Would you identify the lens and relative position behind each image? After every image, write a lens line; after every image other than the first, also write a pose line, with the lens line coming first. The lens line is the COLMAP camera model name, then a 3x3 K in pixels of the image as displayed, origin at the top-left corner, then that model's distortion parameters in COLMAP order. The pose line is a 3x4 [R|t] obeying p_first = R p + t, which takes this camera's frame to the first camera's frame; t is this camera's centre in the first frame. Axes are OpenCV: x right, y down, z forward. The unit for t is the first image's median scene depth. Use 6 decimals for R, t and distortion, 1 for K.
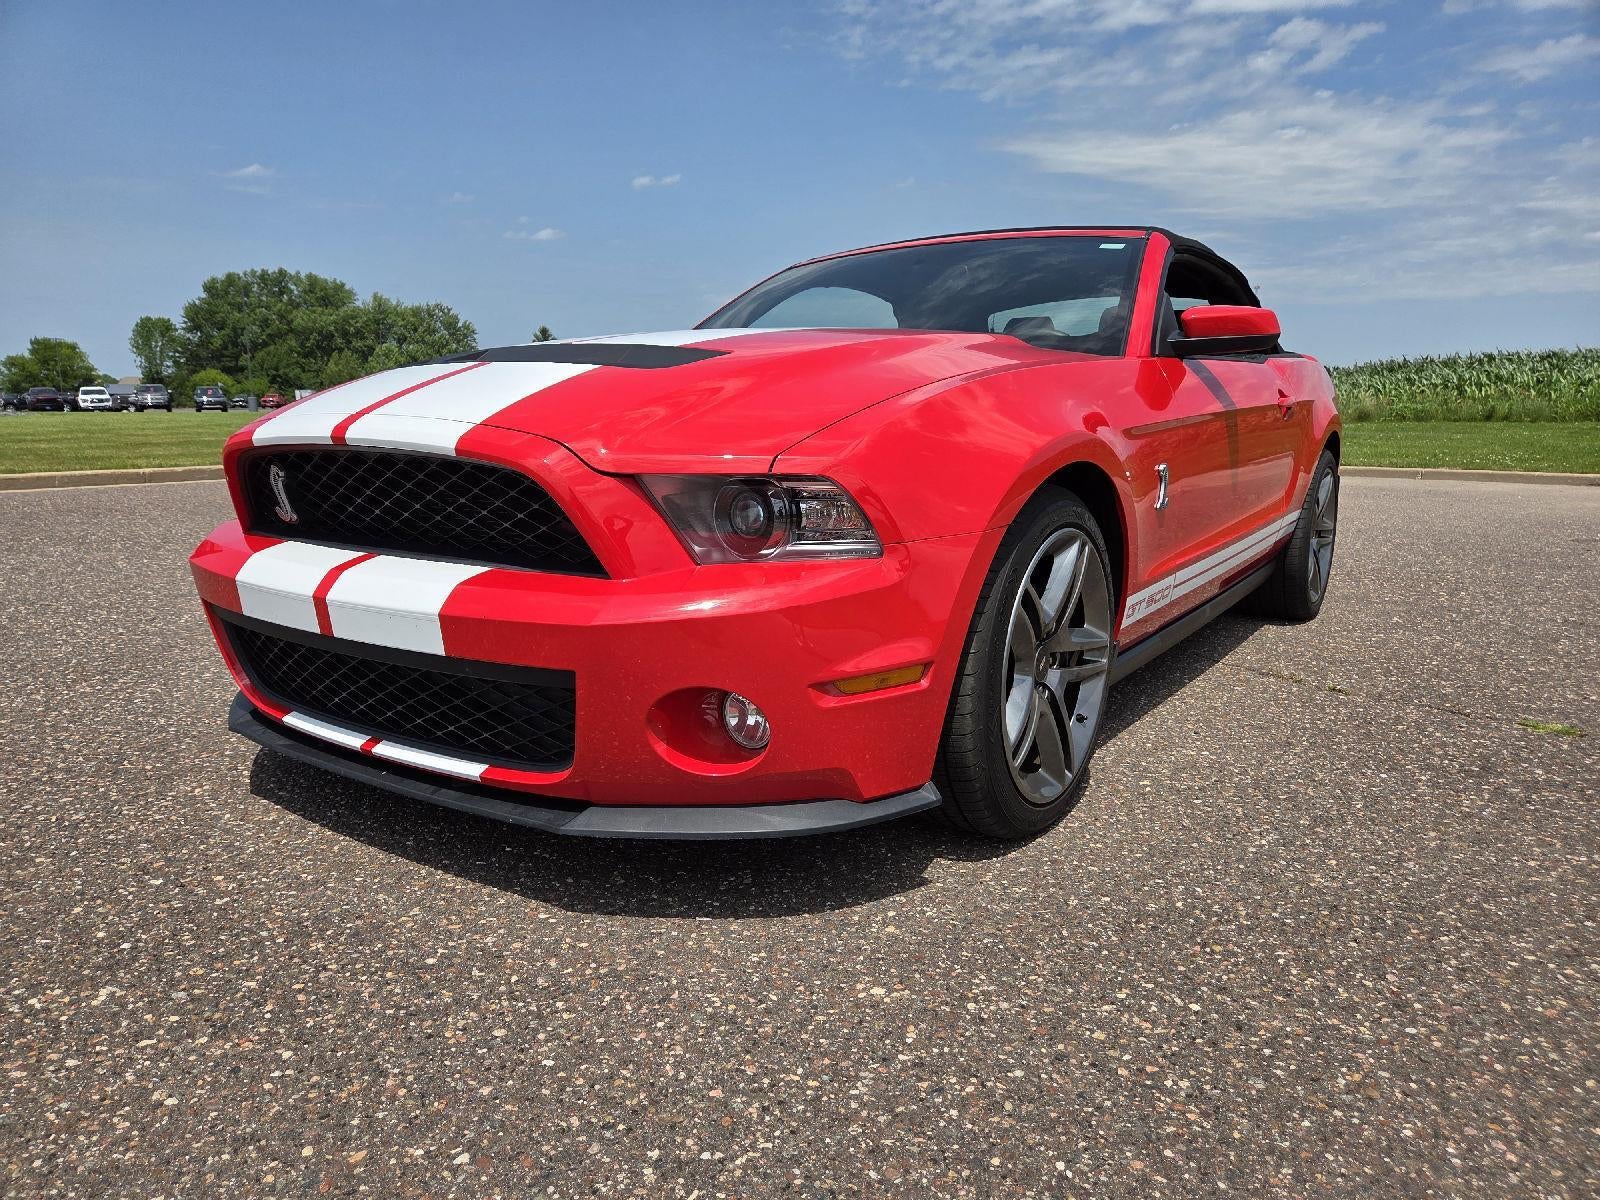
lens RADIAL K [[1082.0, 0, 800.4], [0, 1082.0, 611.5], [0, 0, 1]] dist [0.068738, -0.062603]
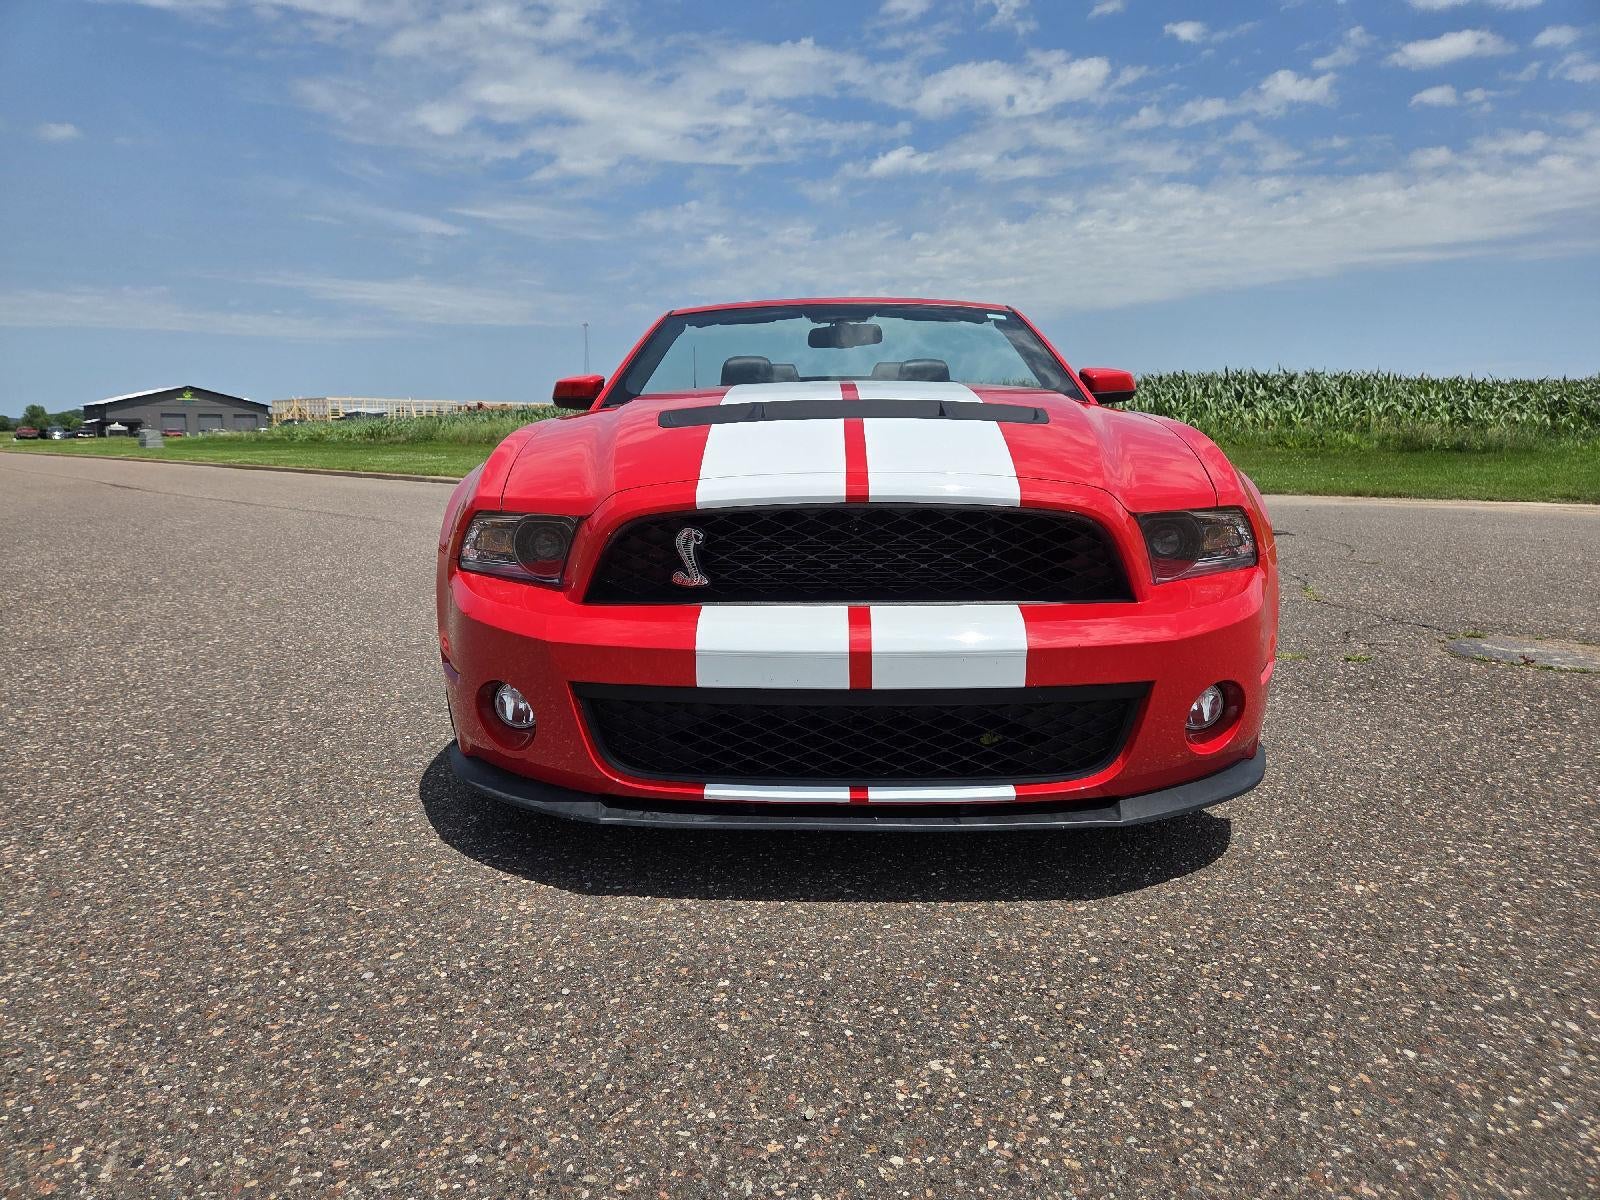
lens RADIAL K [[1082.0, 0, 800.4], [0, 1082.0, 590.8], [0, 0, 1]] dist [0.068738, -0.062603]
pose [[0.836462, -0.094717, 0.539777, -1.283895], [0.112713, 0.993628, -0.000310, -0.095516], [-0.536308, 0.061099, 0.841808, 0.226155]]
